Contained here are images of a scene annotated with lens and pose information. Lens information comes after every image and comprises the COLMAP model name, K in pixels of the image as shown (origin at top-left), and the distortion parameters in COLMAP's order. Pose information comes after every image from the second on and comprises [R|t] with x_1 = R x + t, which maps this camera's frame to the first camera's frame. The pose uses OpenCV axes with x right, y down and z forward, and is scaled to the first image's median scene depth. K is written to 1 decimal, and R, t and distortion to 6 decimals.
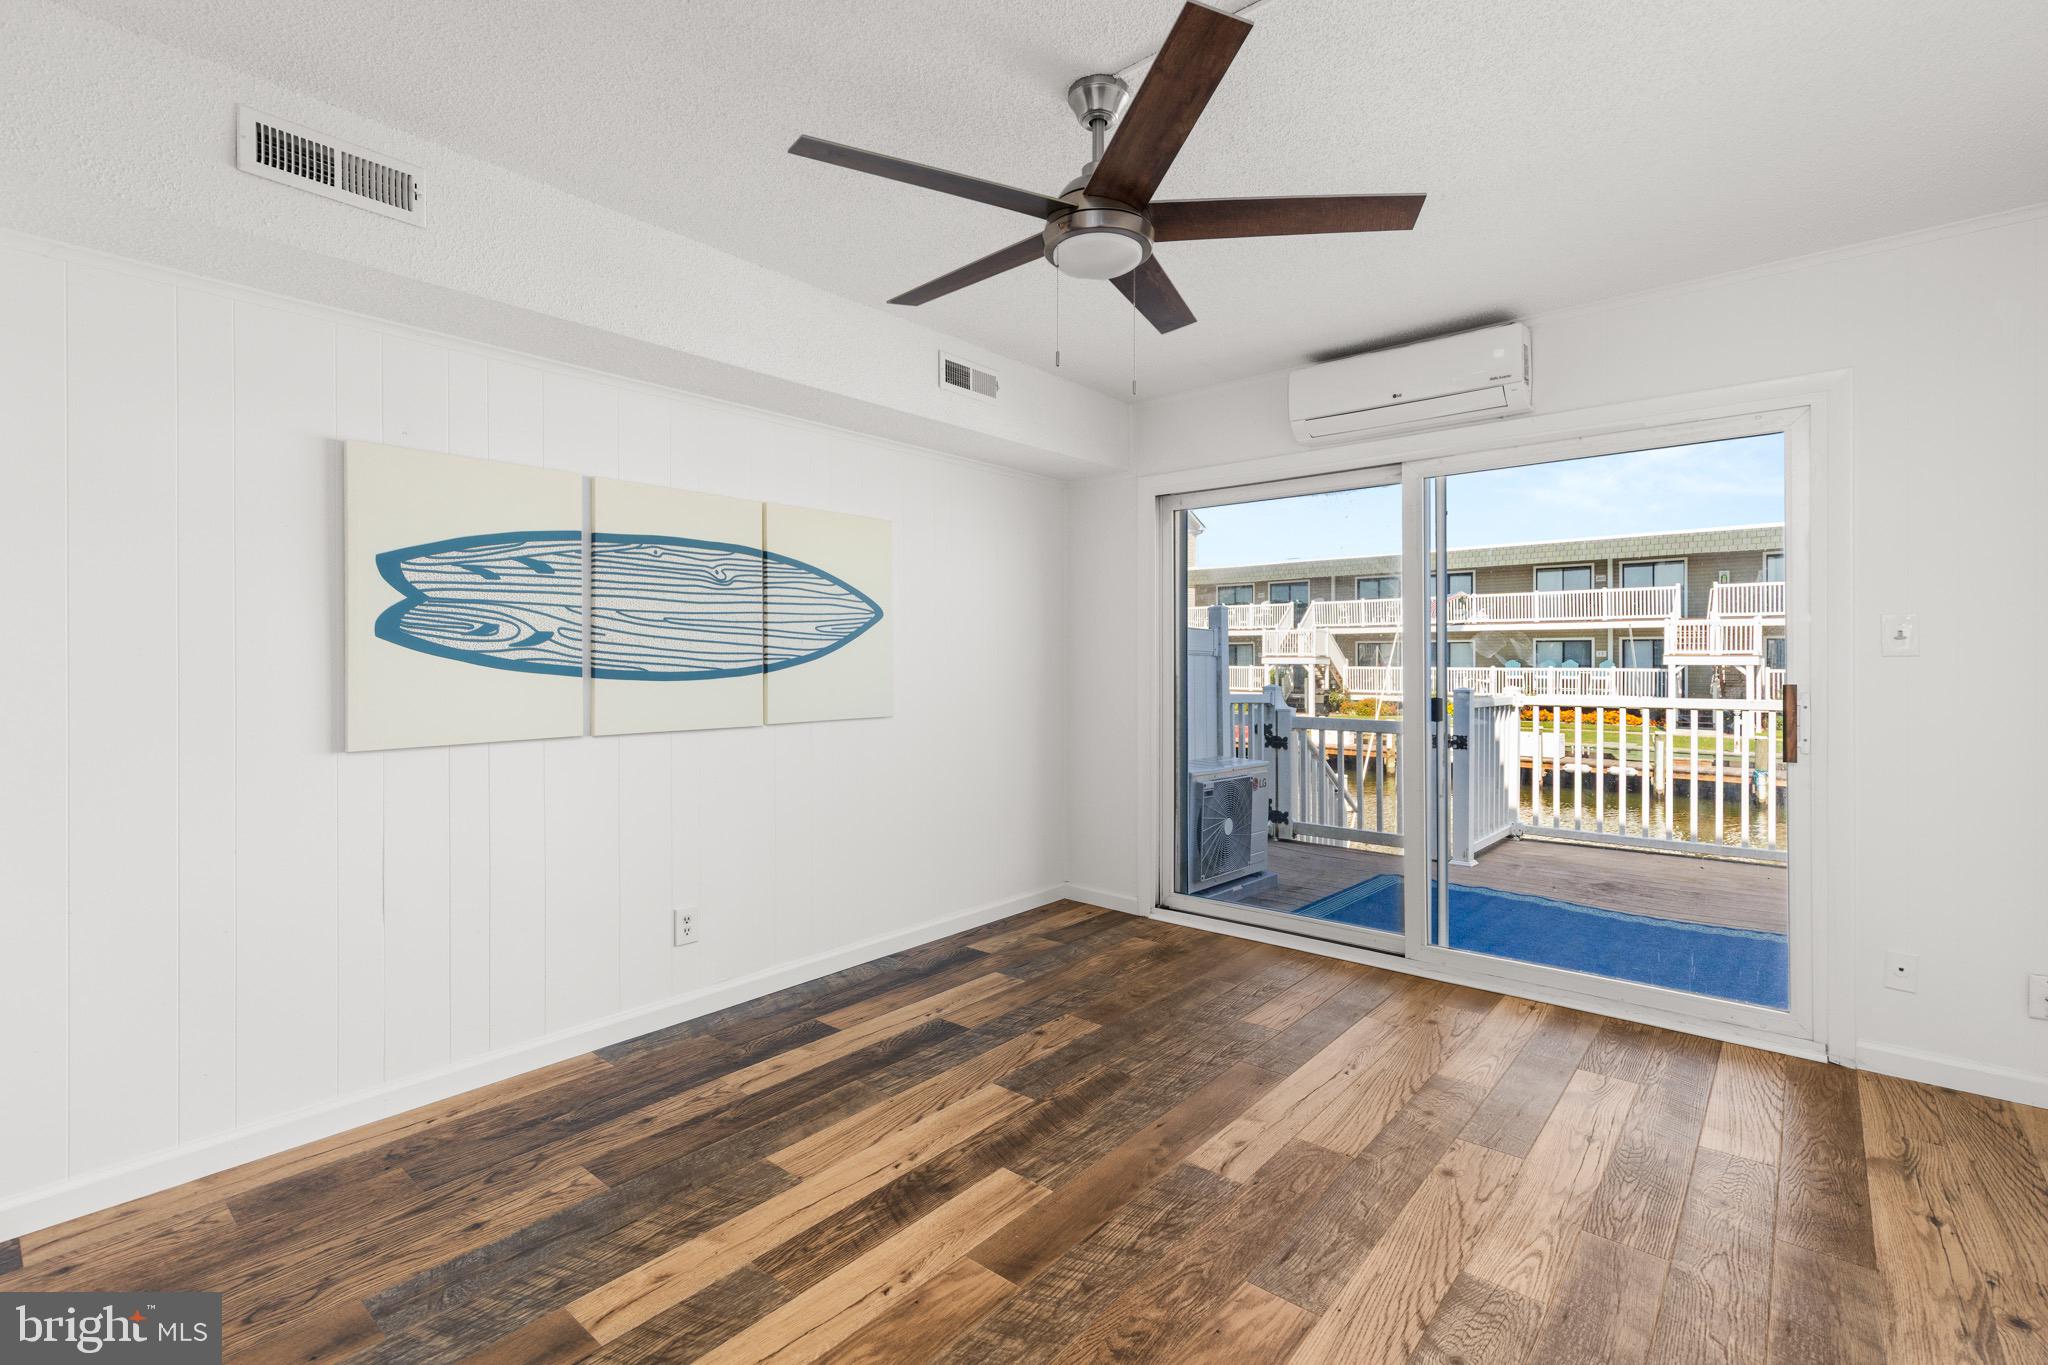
lens RADIAL K [[930.0, 0, 1015.7], [0, 930.0, 667.3], [0, 0, 1]] dist [0.010226, -0.002452]
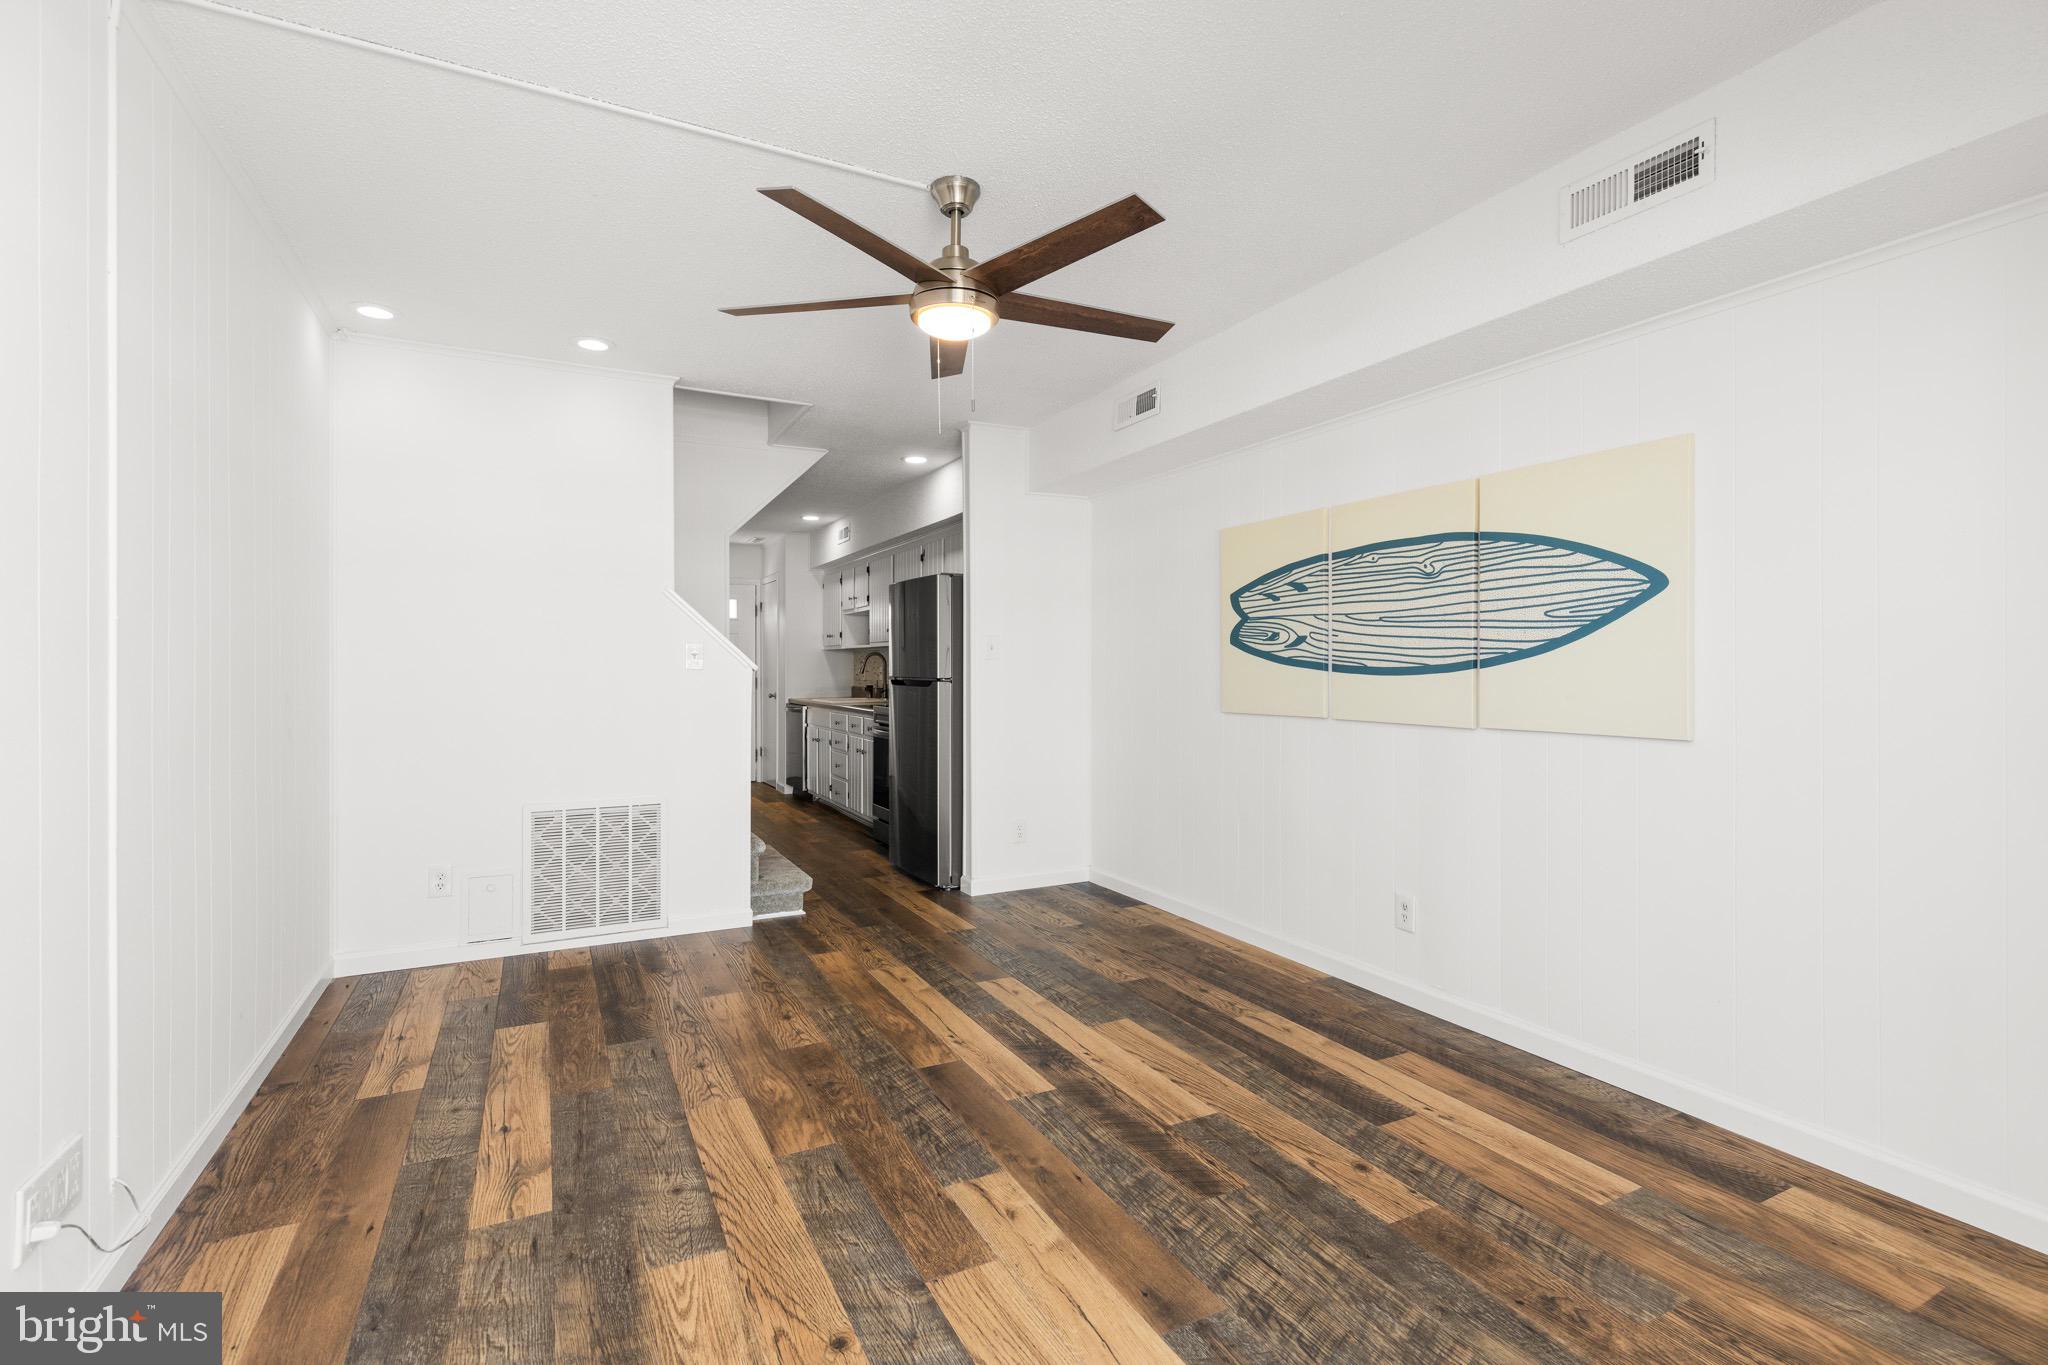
lens RADIAL K [[930.0, 0, 1019.1], [0, 930.0, 678.7], [0, 0, 1]] dist [0.010226, -0.002452]
pose [[-0.378350, 0.008099, -0.925627, 0.911966], [-0.010815, 0.999855, 0.013169, 0.010191], [0.925599, 0.014993, -0.378208, 1.180354]]
